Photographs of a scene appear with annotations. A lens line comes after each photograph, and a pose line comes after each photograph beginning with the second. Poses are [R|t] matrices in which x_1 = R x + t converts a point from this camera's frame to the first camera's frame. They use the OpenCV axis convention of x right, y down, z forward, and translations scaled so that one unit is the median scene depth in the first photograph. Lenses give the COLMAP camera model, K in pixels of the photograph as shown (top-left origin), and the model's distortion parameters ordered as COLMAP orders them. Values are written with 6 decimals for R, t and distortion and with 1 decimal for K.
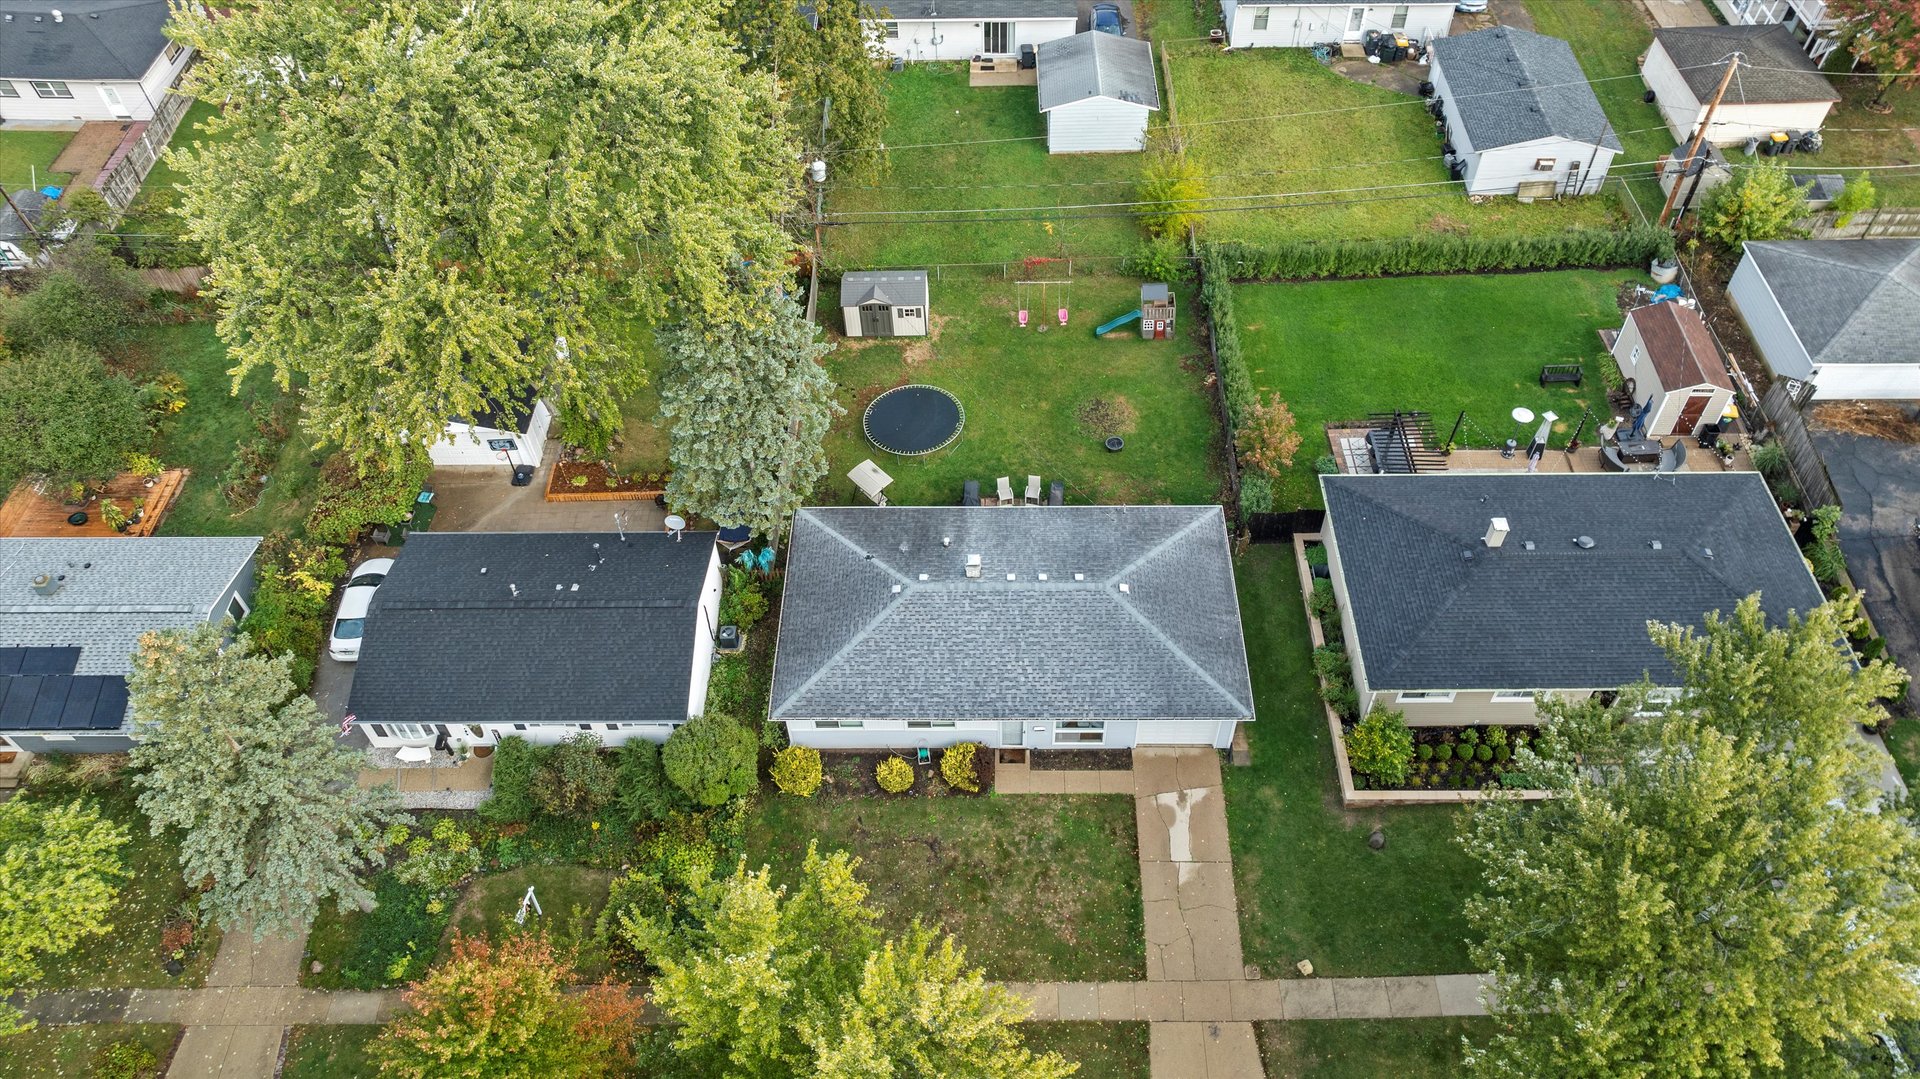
lens RADIAL K [[1343.6, 0, 960.0], [0, 1343.6, 539.5], [0, 0, 1]] dist [-0.053172, 0.053582]
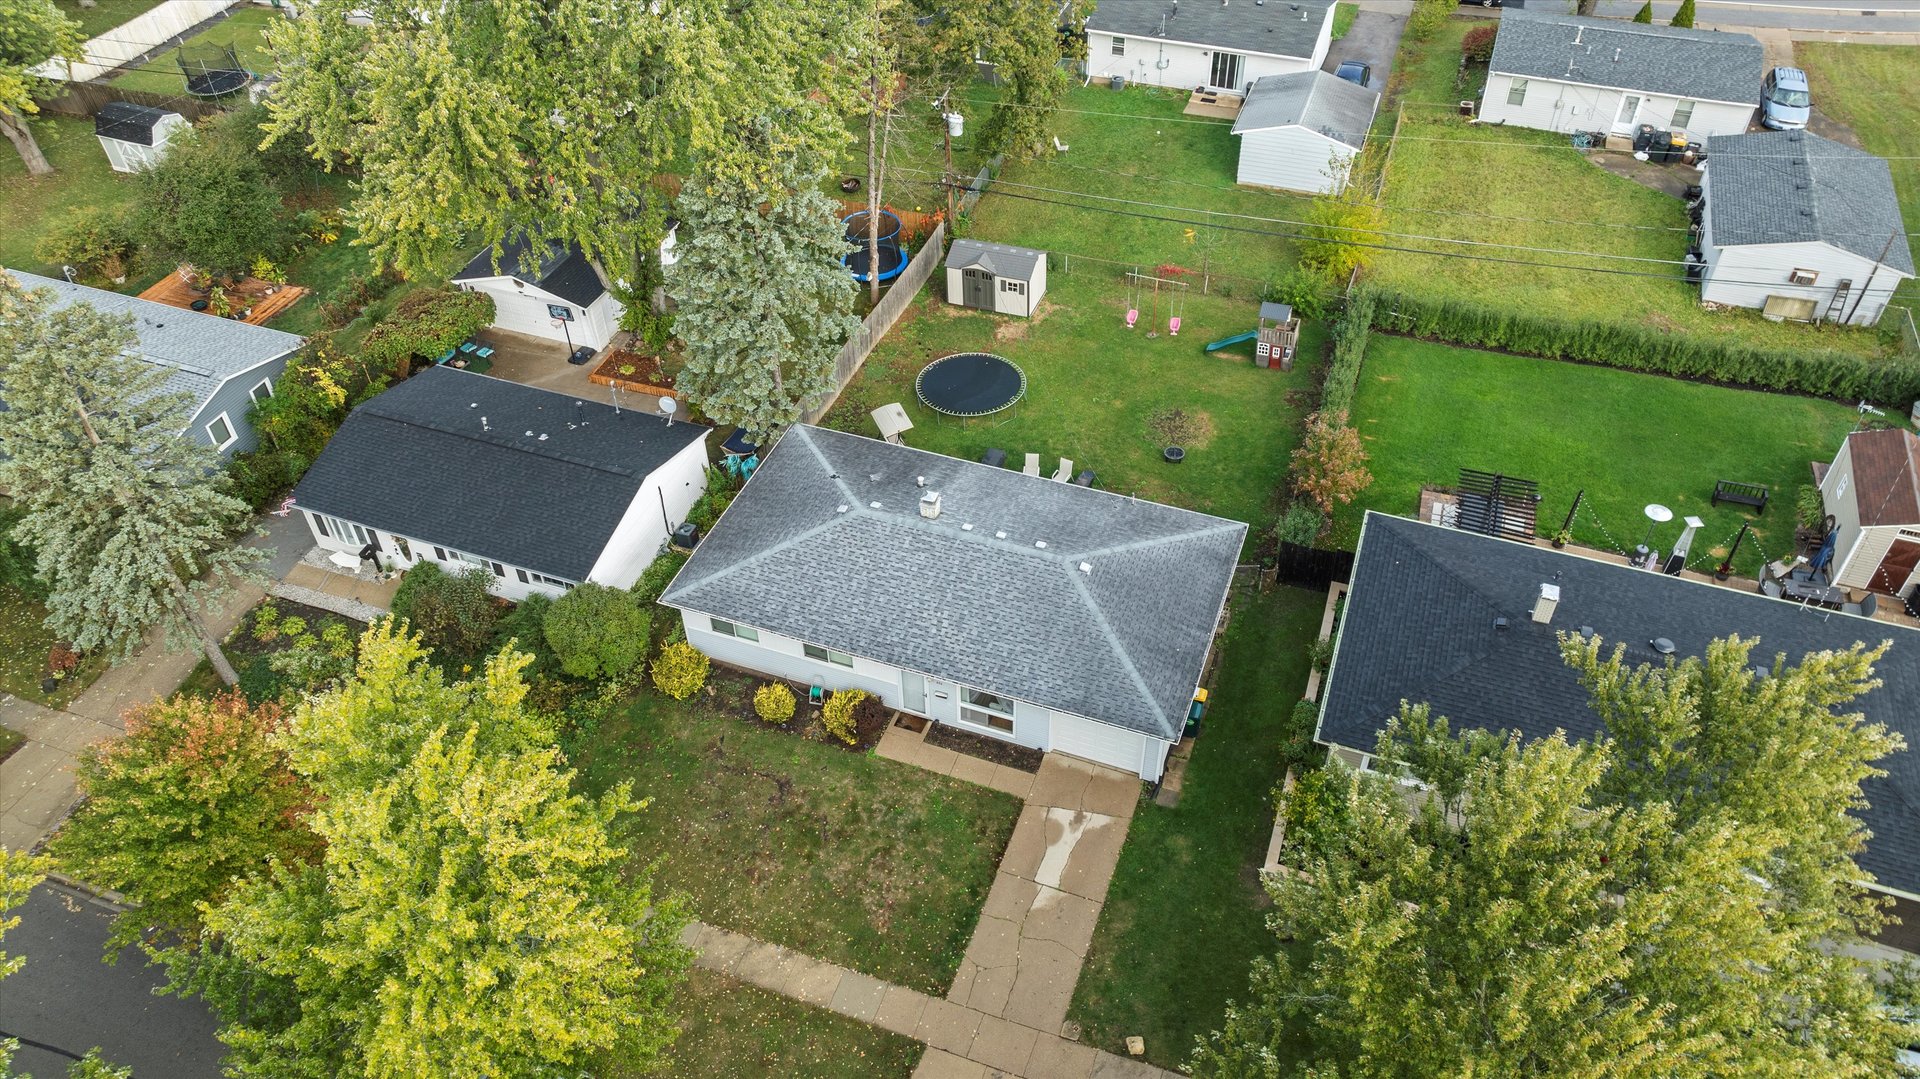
lens RADIAL K [[1343.6, 0, 960.0], [0, 1343.6, 539.5], [0, 0, 1]] dist [-0.053172, 0.053582]
pose [[0.940989, 0.234468, -0.244056, 0.203415], [-0.261486, 0.961505, -0.084458, 0.090754], [0.214858, 0.143292, 0.966076, 0.122936]]
